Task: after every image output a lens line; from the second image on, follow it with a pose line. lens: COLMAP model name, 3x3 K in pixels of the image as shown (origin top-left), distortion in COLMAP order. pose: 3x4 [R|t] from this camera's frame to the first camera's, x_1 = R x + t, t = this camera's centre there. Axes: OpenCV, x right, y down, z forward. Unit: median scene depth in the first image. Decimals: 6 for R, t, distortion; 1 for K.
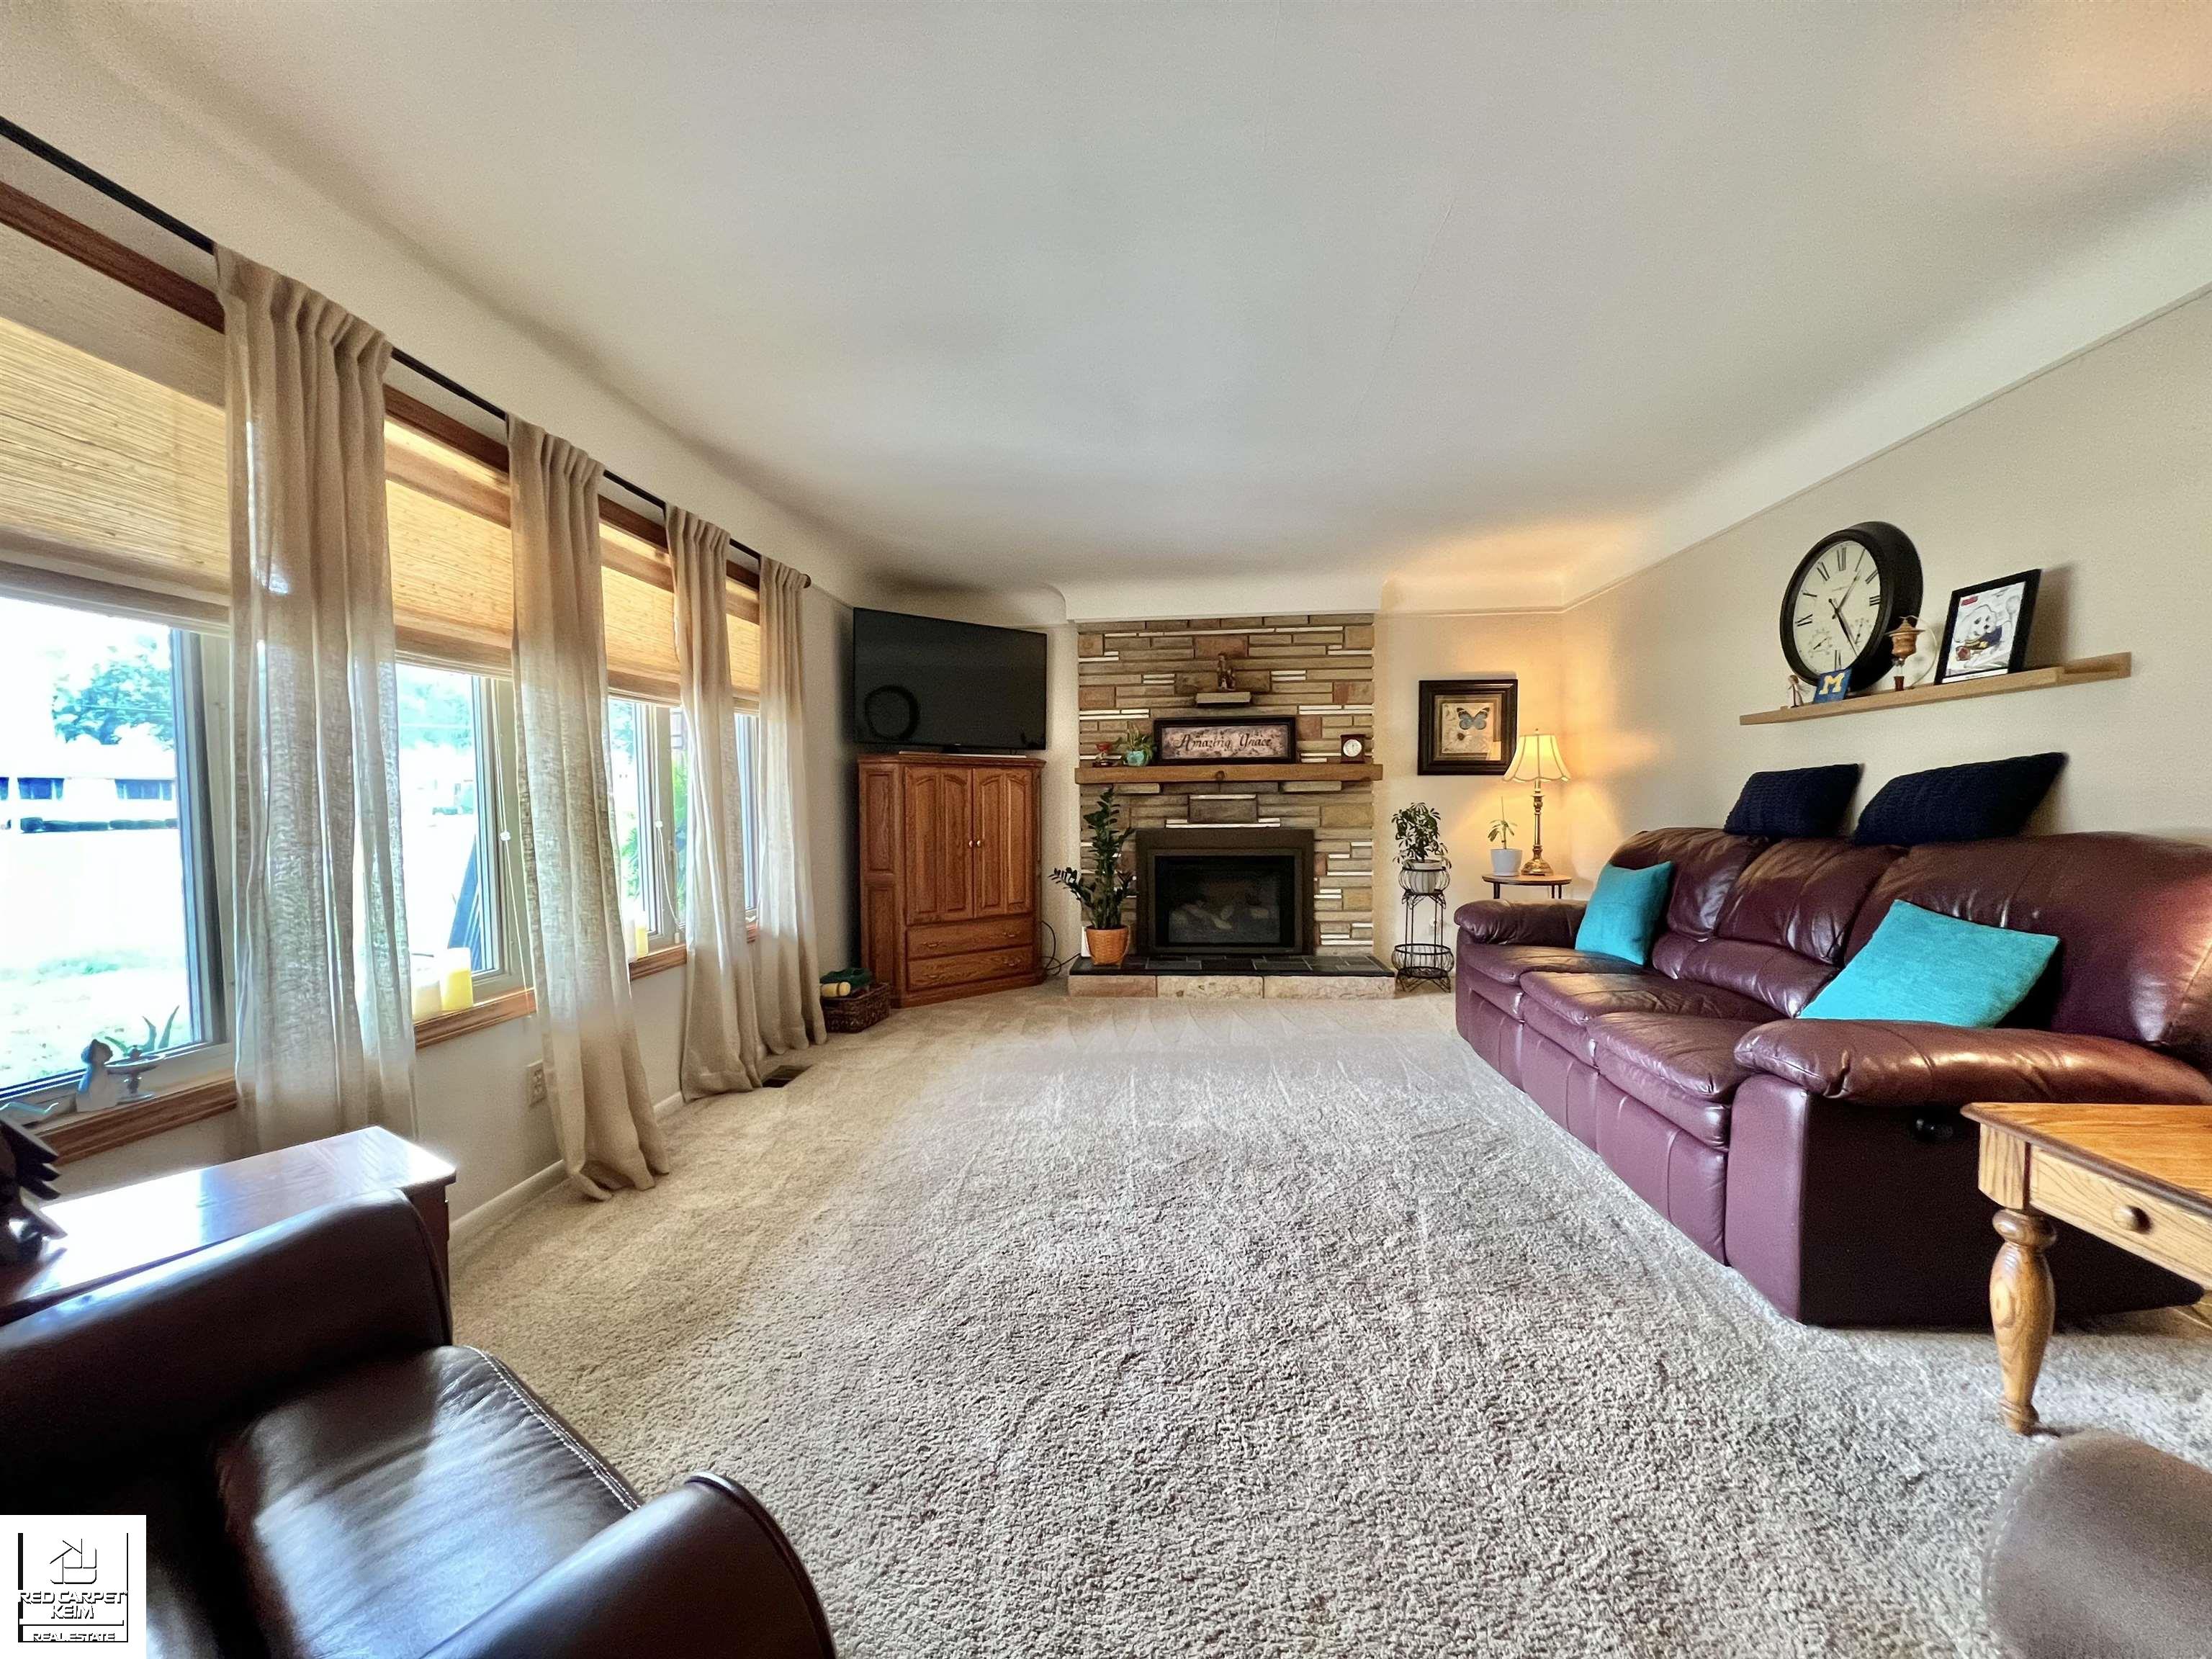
lens RADIAL K [[887.4, 0, 1094.6], [0, 887.4, 829.8], [0, 0, 1]] dist [-0.001809, 0.000401]
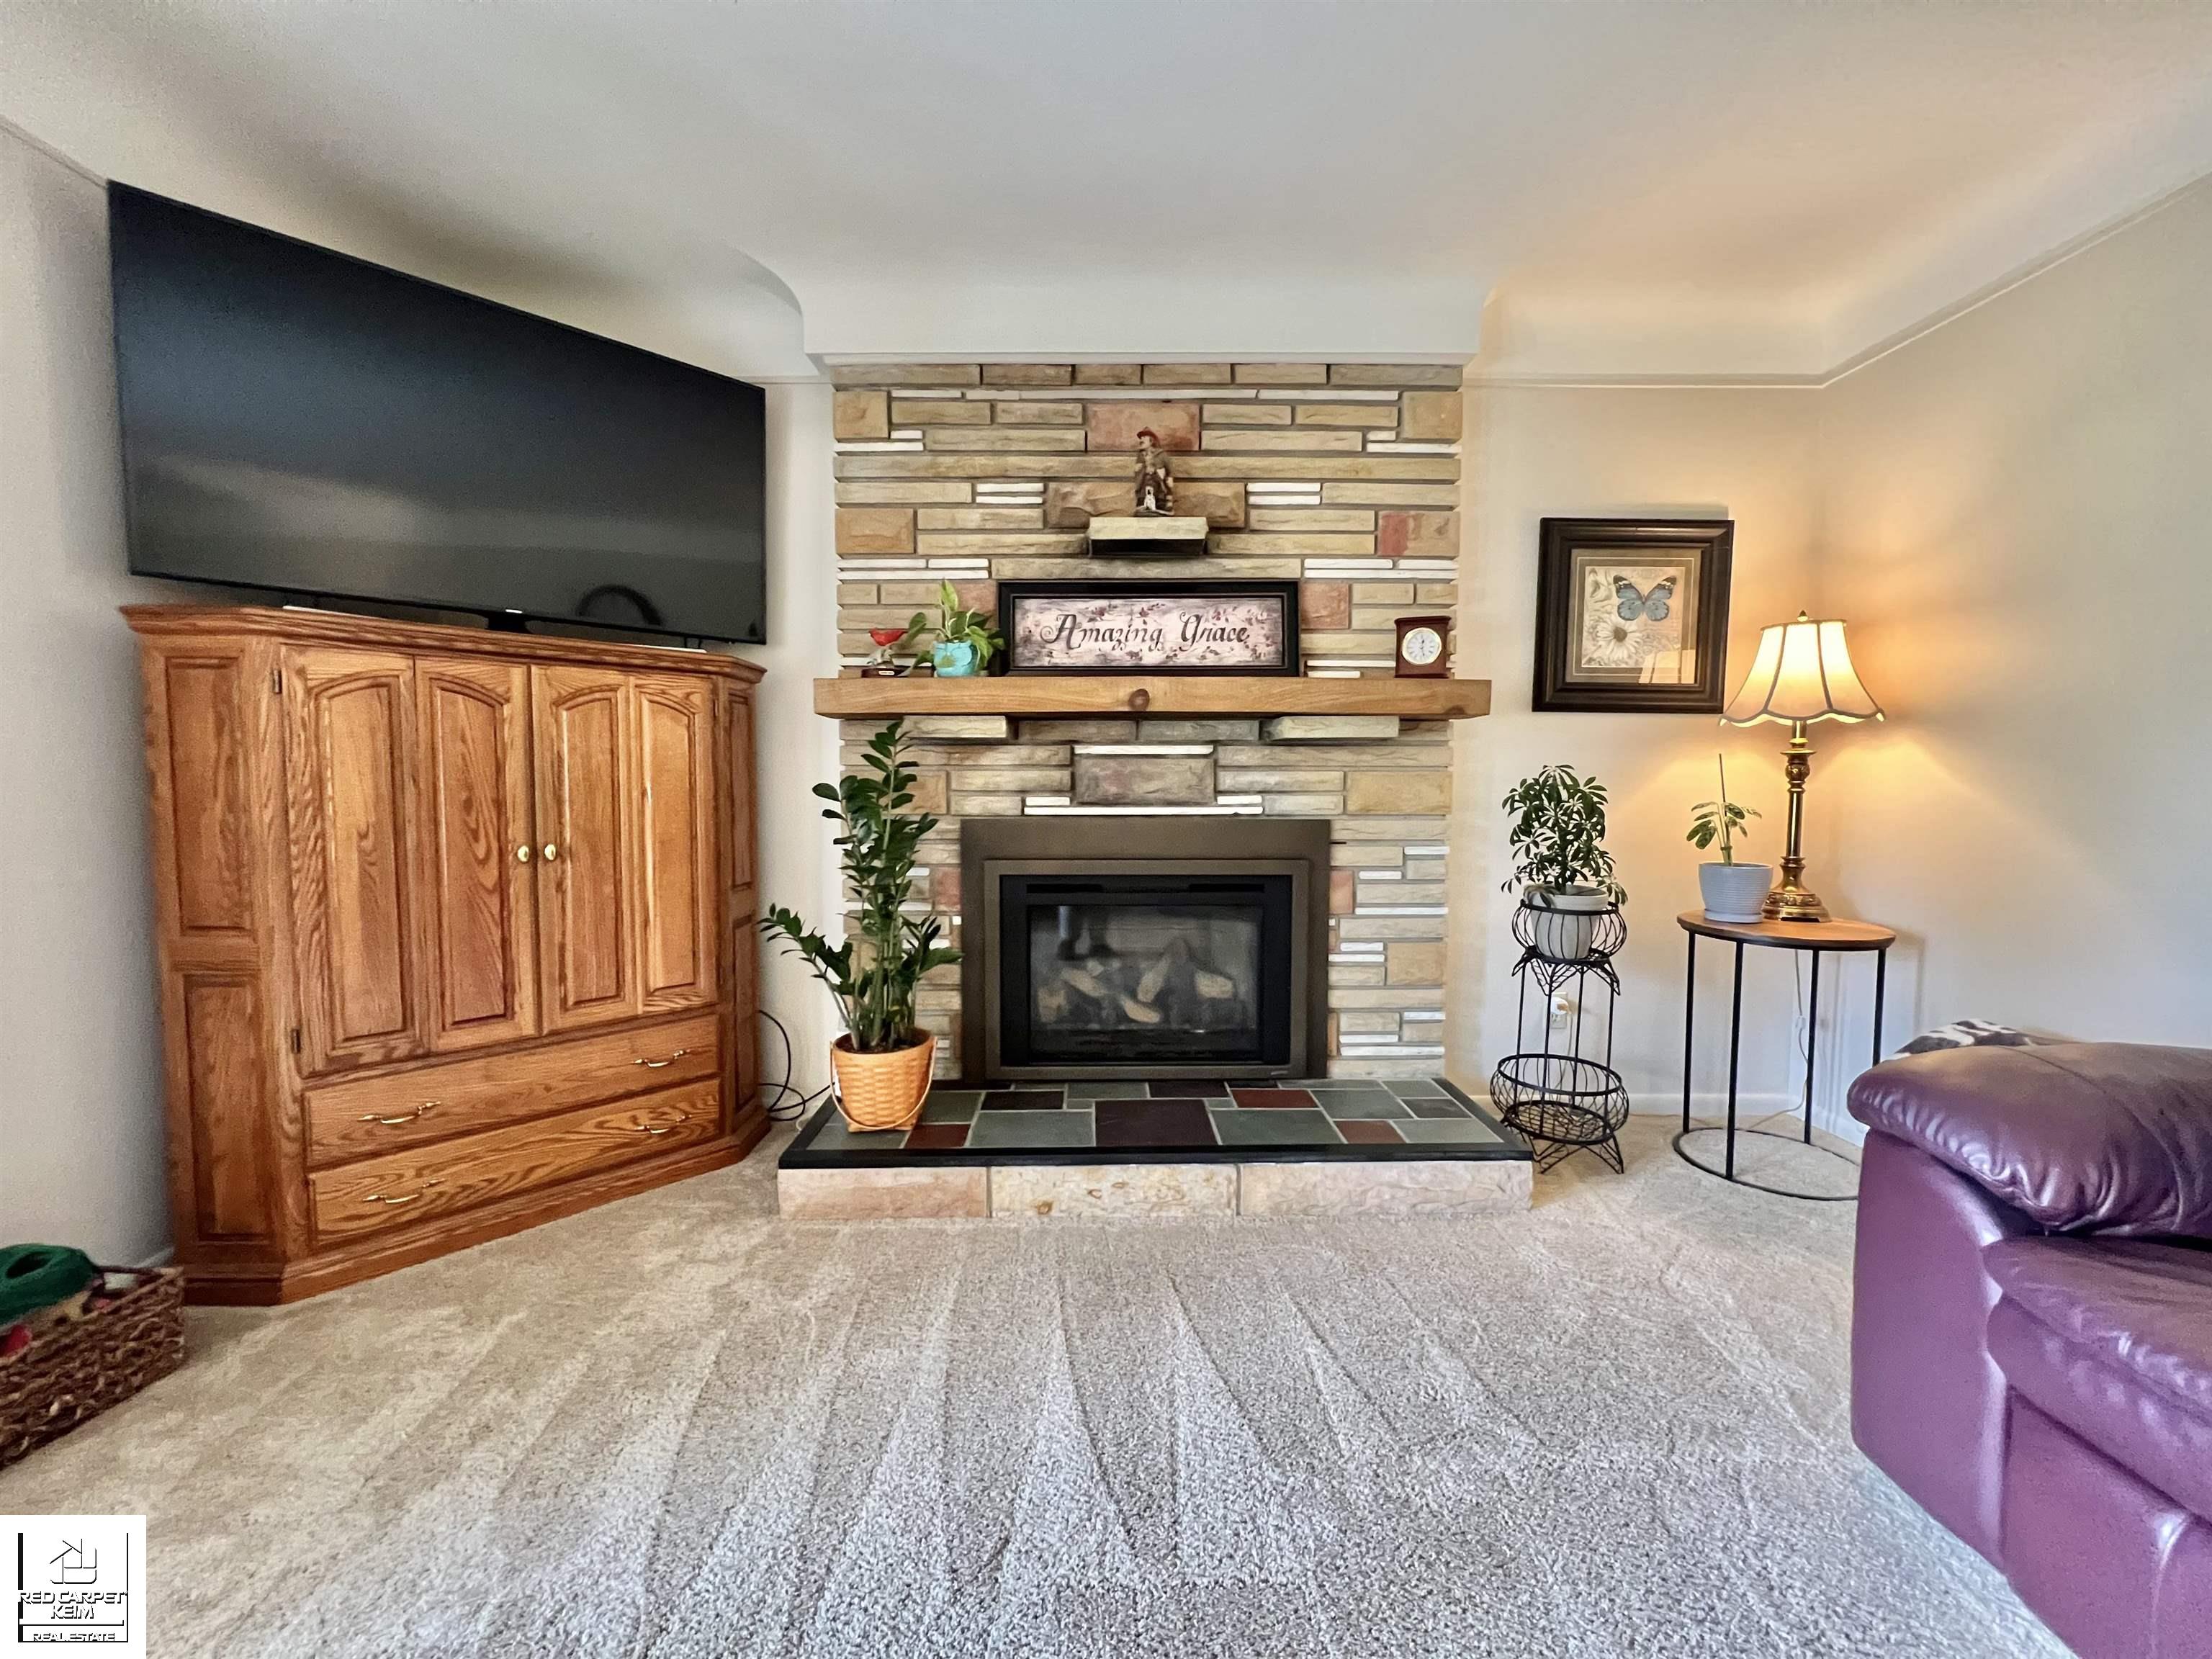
lens RADIAL K [[887.4, 0, 1101.0], [0, 887.4, 832.4], [0, 0, 1]] dist [-0.001809, 0.000401]
pose [[0.993819, 0.003560, 0.110952, 0.070552], [-0.006573, 0.999619, 0.026795, -0.005805], [-0.110814, -0.027359, 0.993465, 0.539795]]
